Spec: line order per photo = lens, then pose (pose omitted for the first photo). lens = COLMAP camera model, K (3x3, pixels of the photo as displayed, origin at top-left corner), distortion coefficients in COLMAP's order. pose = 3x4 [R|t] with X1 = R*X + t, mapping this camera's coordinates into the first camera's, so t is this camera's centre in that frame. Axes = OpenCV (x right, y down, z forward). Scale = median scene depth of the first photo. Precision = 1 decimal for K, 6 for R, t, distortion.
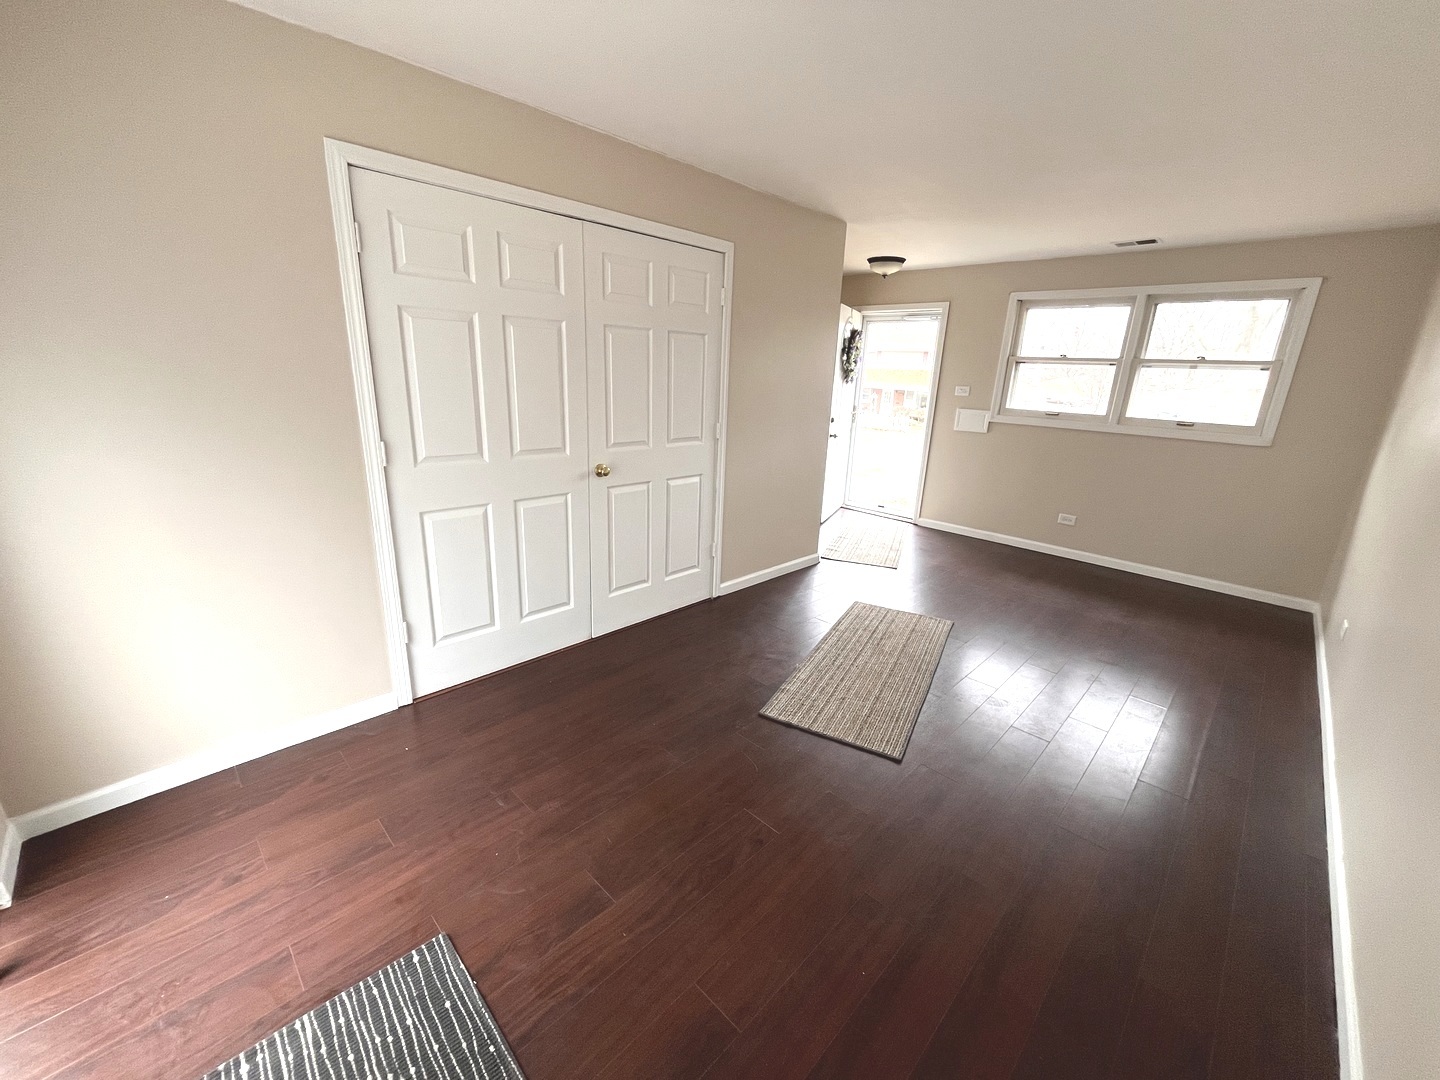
lens RADIAL K [[585.7, 0, 715.3], [0, 585.7, 546.6], [0, 0, 1]] dist [0.000023, -0.000076]
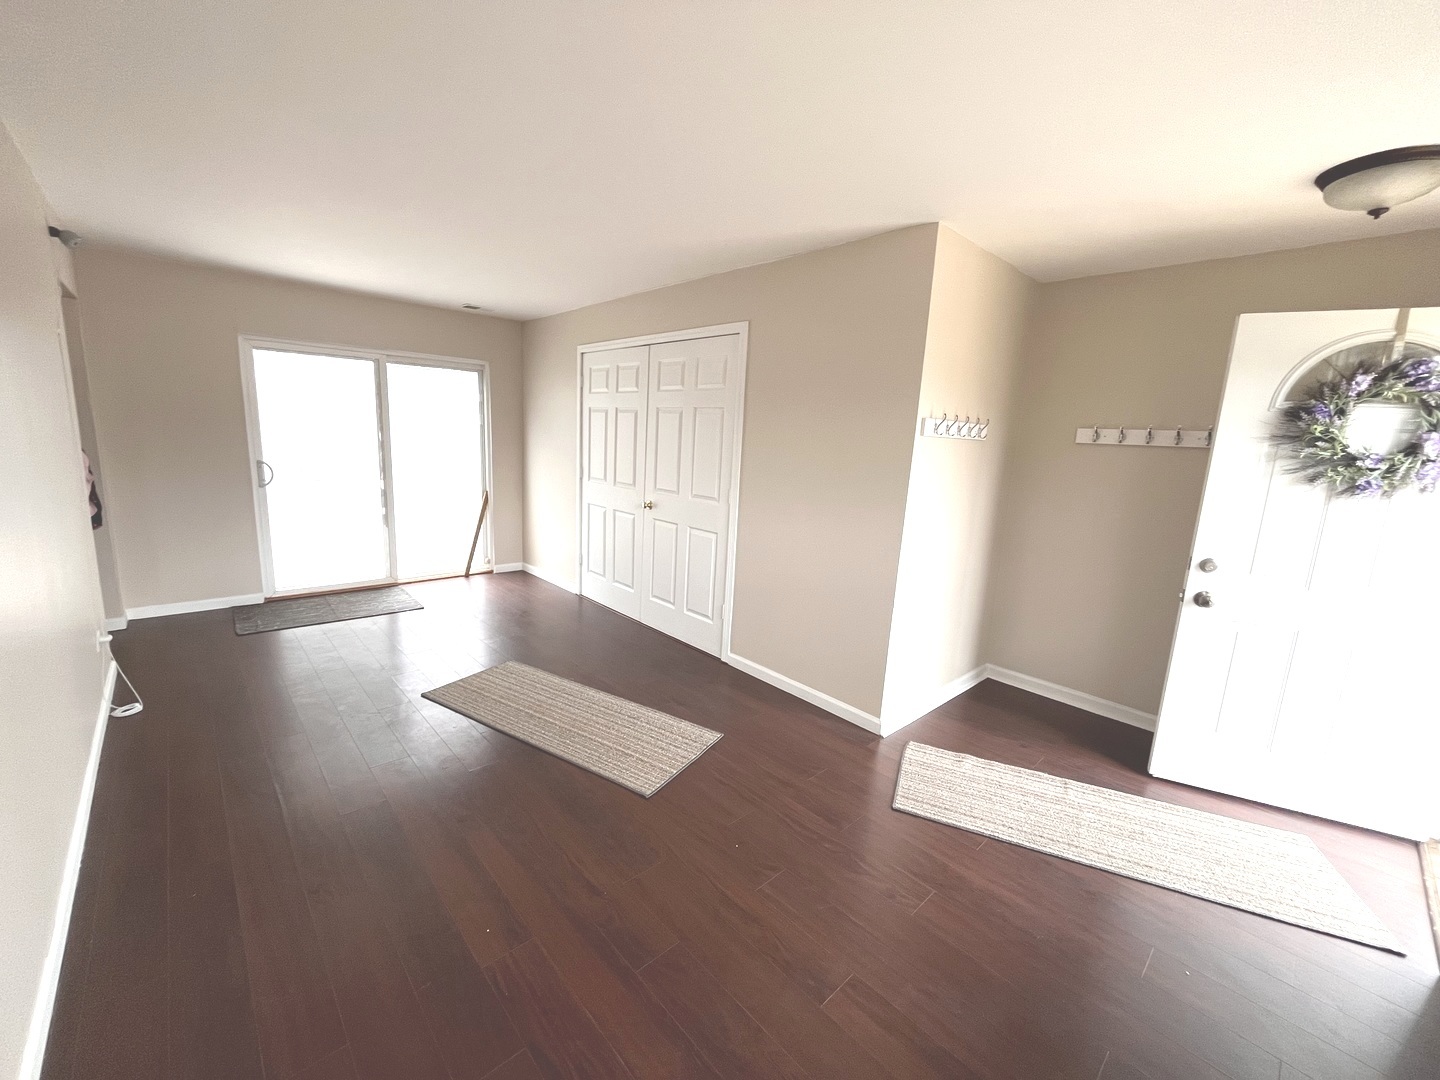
lens RADIAL K [[585.7, 0, 715.3], [0, 585.7, 546.6], [0, 0, 1]] dist [0.000023, -0.000076]
pose [[-0.053214, 0.145224, -0.987967, 1.038445], [-0.344062, 0.926121, 0.154665, -0.264328], [0.937438, 0.348152, 0.000683, 1.000793]]
